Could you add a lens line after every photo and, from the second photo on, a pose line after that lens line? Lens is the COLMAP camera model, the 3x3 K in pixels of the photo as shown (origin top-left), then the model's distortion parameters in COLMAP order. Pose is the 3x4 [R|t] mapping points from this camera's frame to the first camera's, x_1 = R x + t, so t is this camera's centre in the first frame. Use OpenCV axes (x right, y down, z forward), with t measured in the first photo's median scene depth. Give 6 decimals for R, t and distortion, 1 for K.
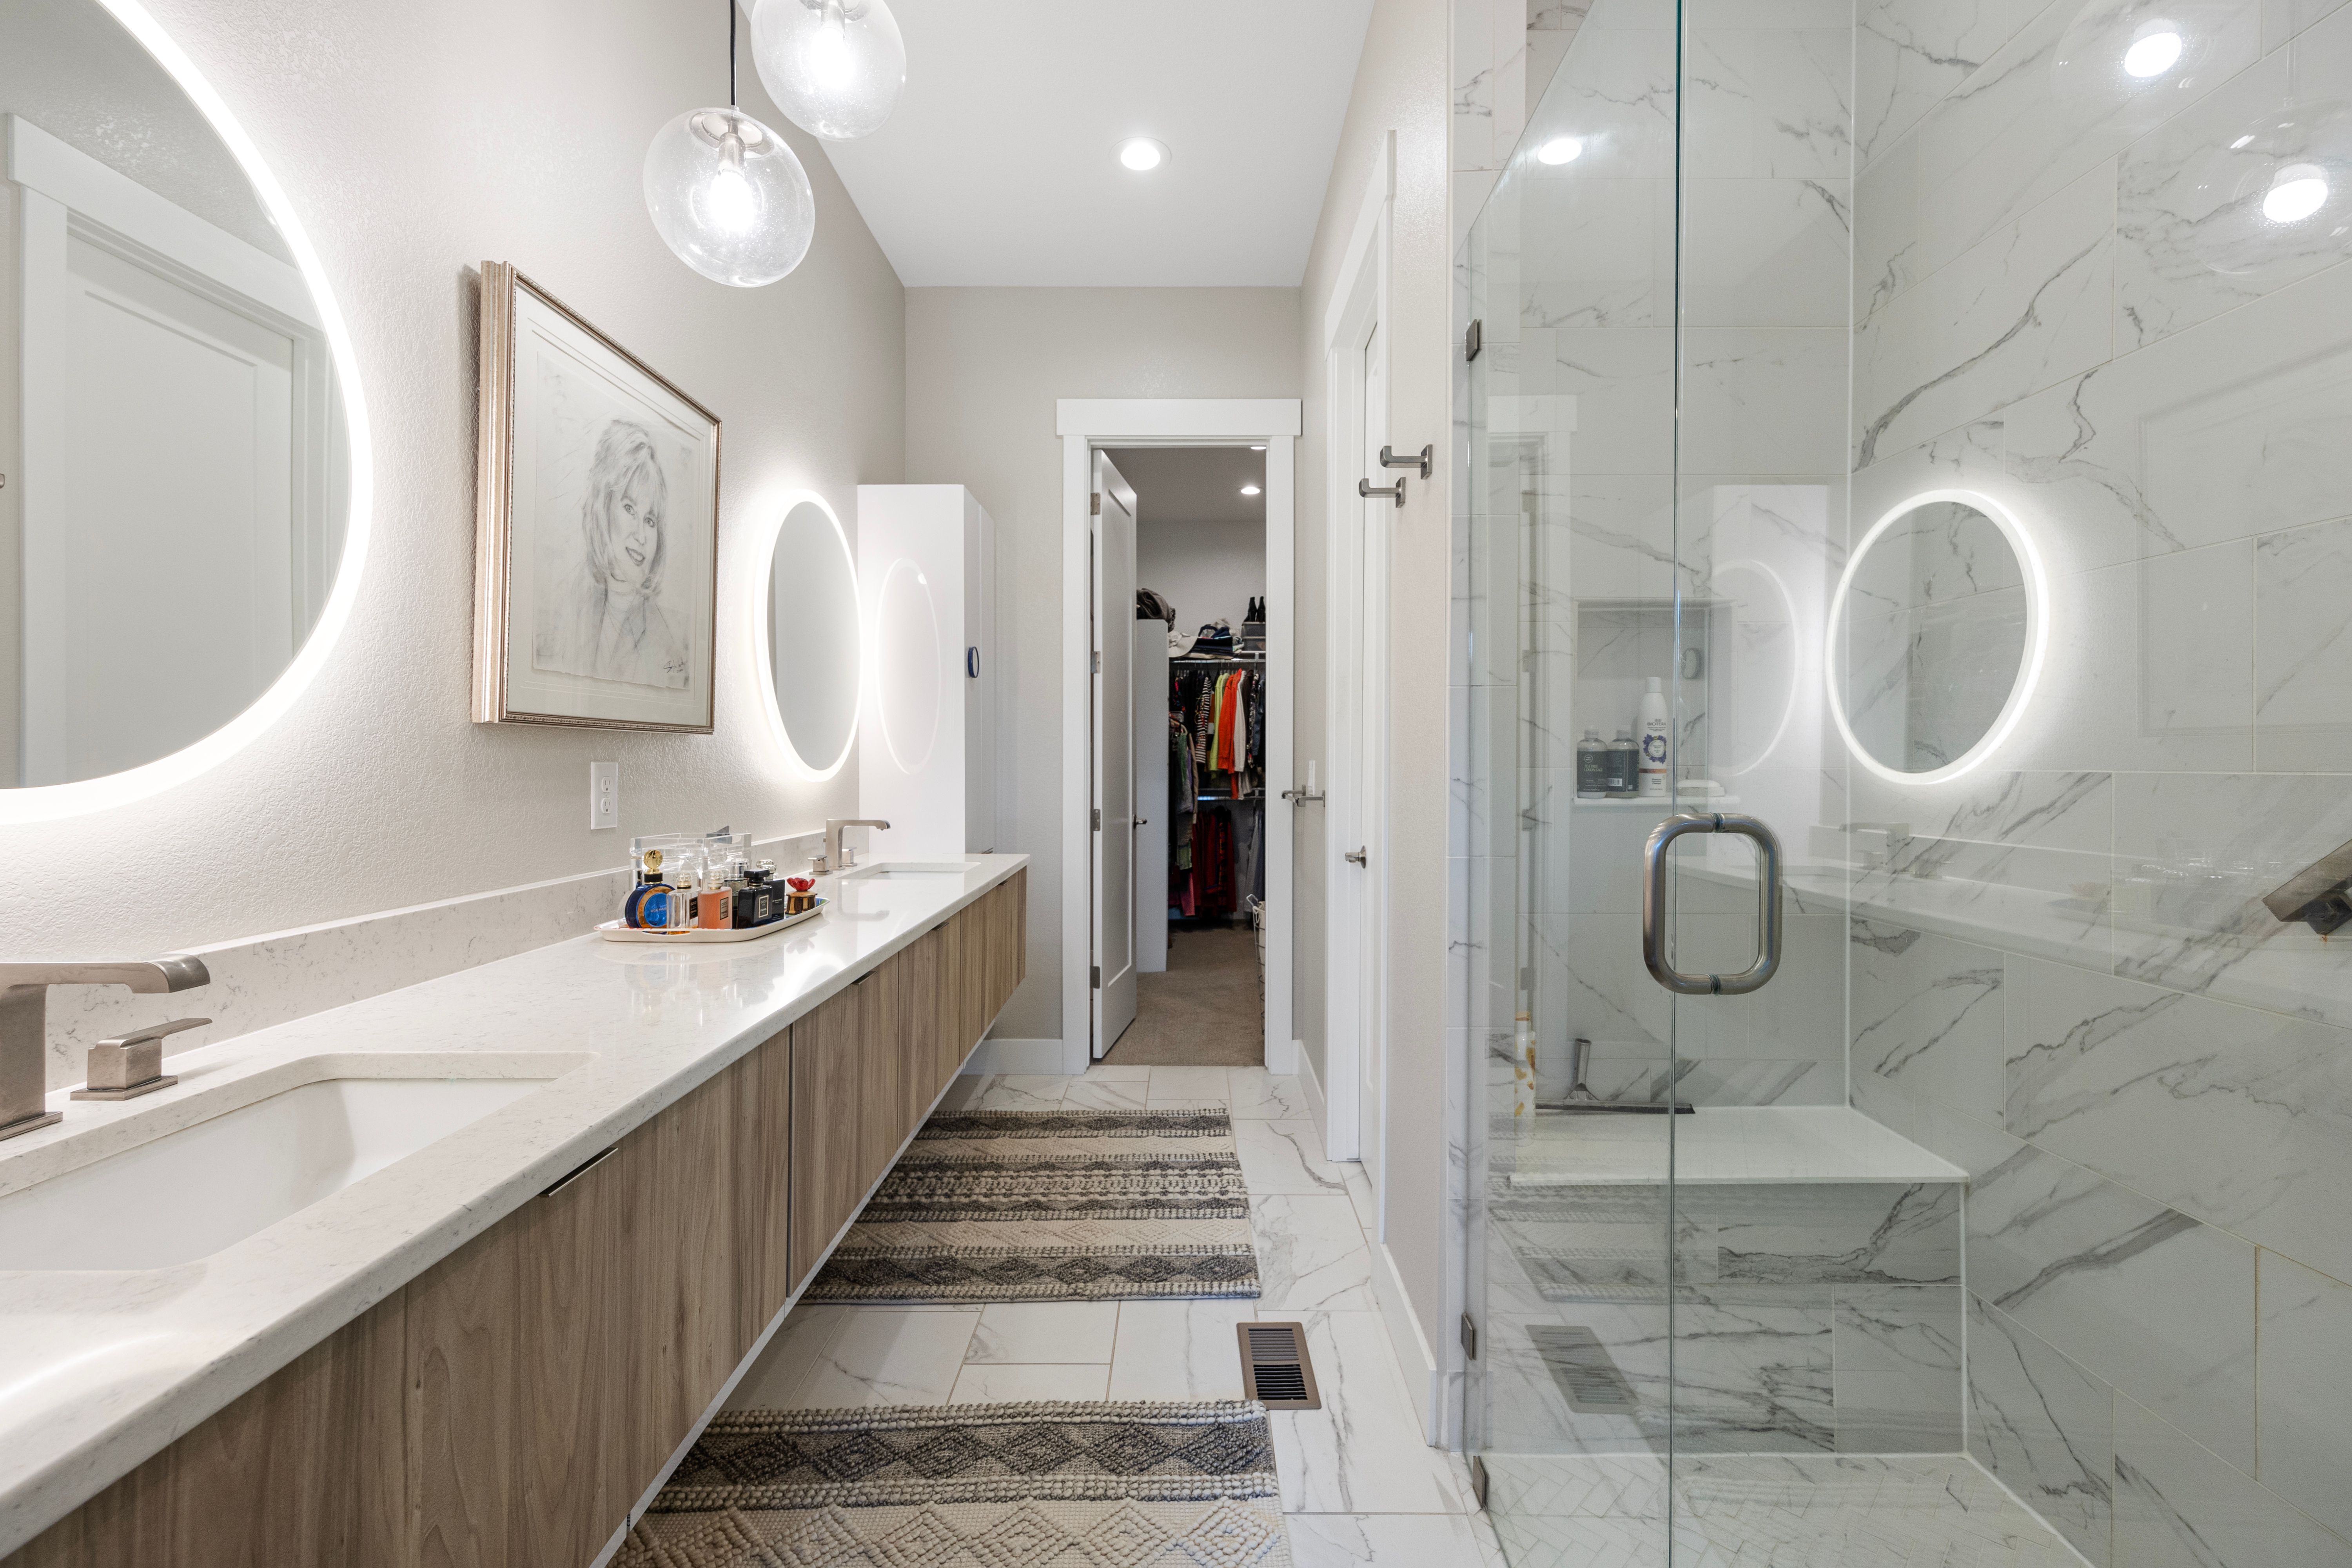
lens RADIAL K [[996.4, 0, 1177.2], [0, 996.4, 771.9], [0, 0, 1]] dist [-0.001391, -0.001162]
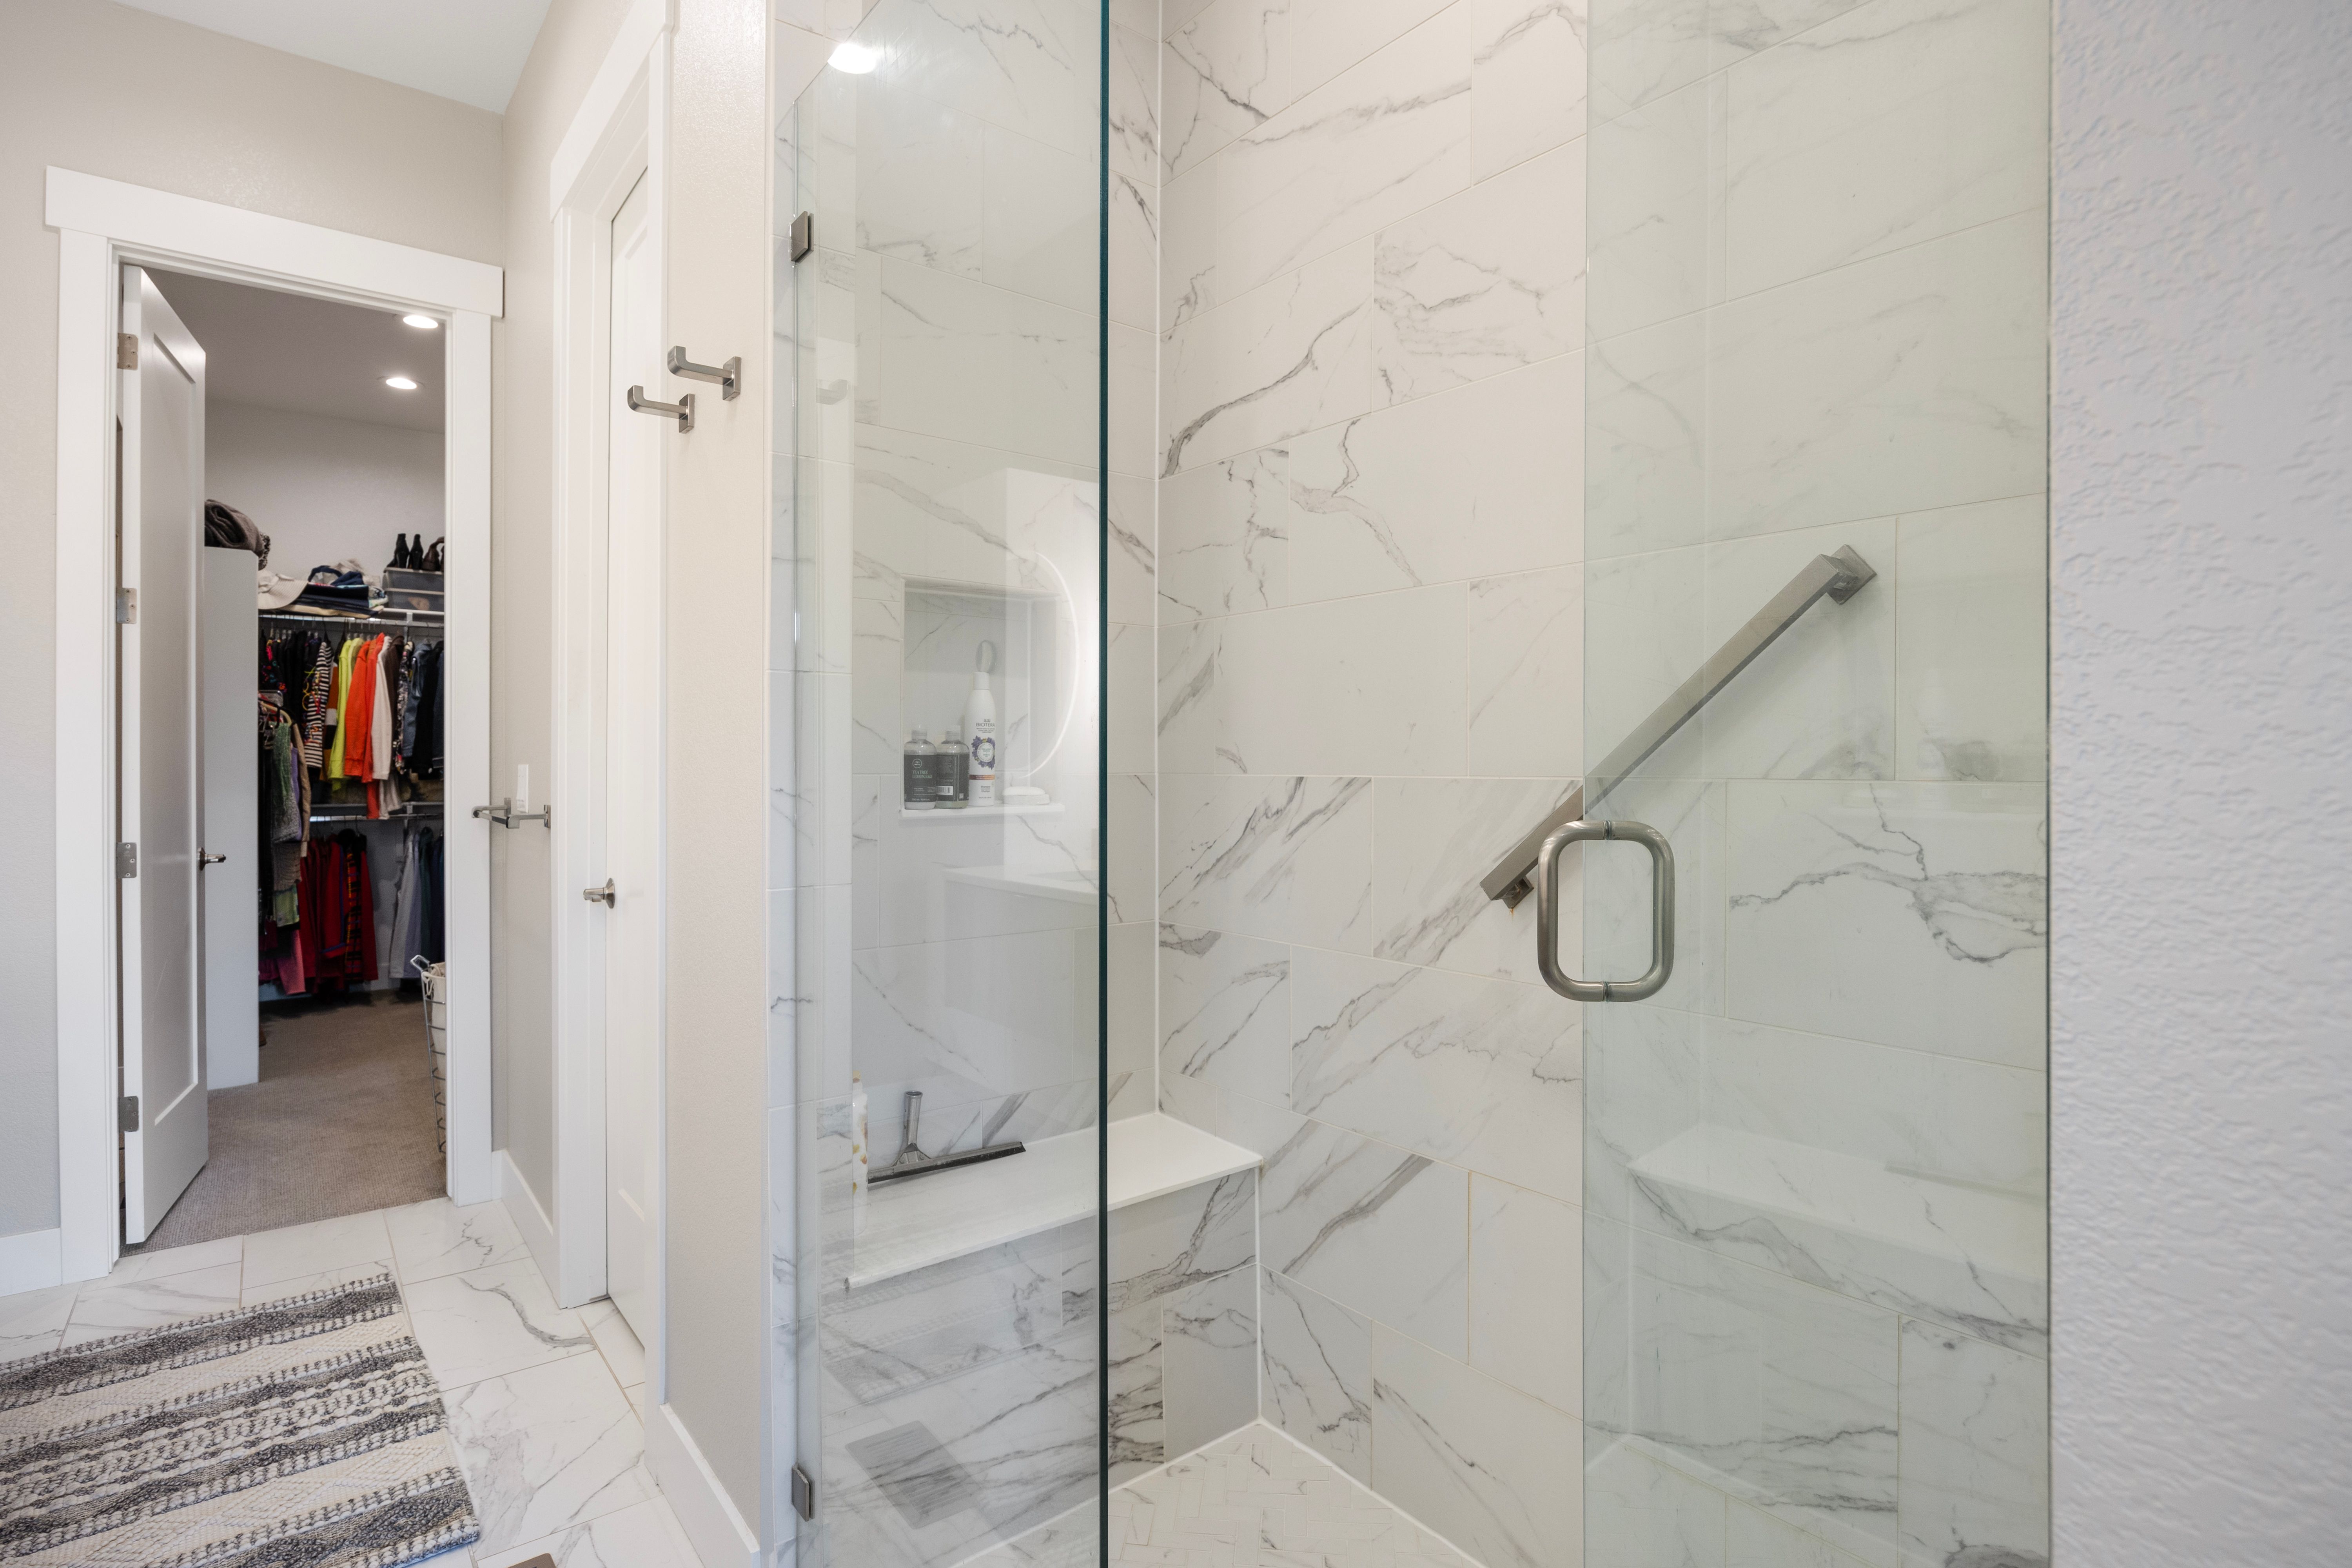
lens RADIAL K [[1156.0, 0, 1179.3], [0, 1156.0, 771.5], [0, 0, 1]] dist [-0.024276, 0.002459]
pose [[0.775952, -0.001734, 0.630789, -0.039784], [0.004992, 0.999982, -0.003393, -0.001825], [-0.630772, 0.005782, 0.775947, 0.086104]]
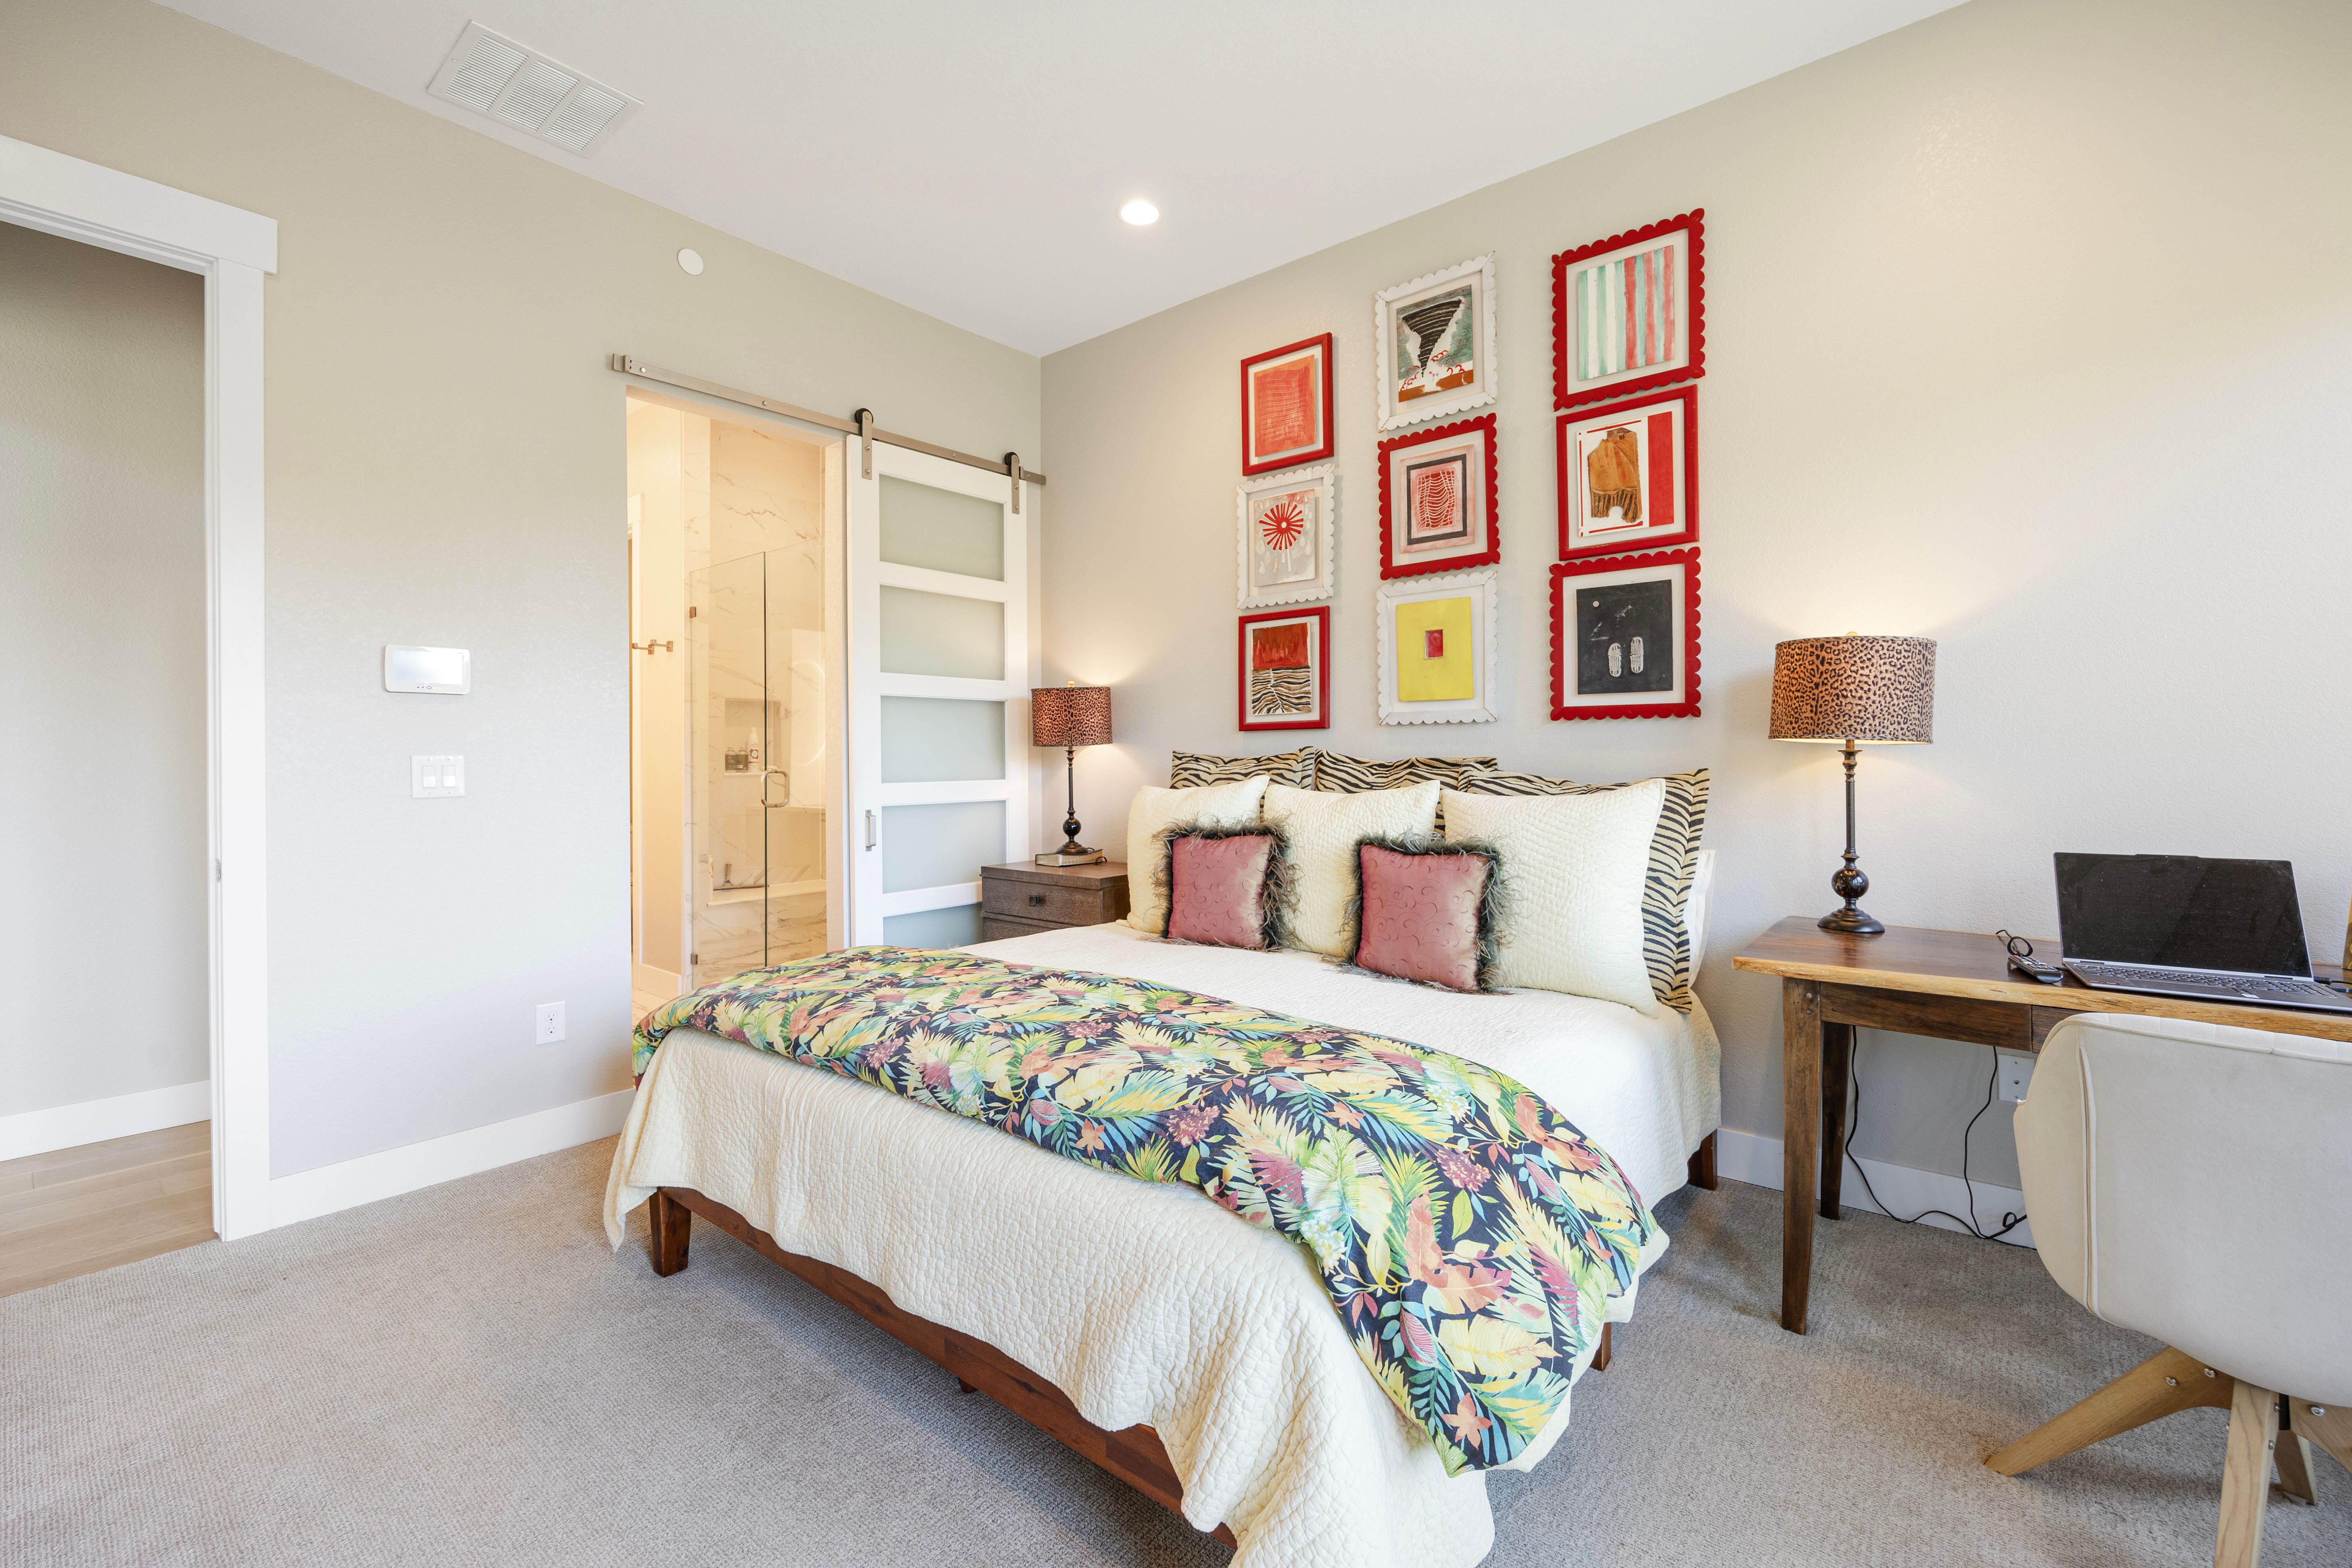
lens RADIAL K [[996.3, 0, 1187.2], [0, 996.3, 768.0], [0, 0, 1]] dist [-0.001391, -0.001162]
pose [[0.639739, -0.007489, 0.768556, -0.849226], [0.007481, 0.999966, 0.003517, 0.014187], [-0.768556, 0.003499, 0.639773, -1.637196]]
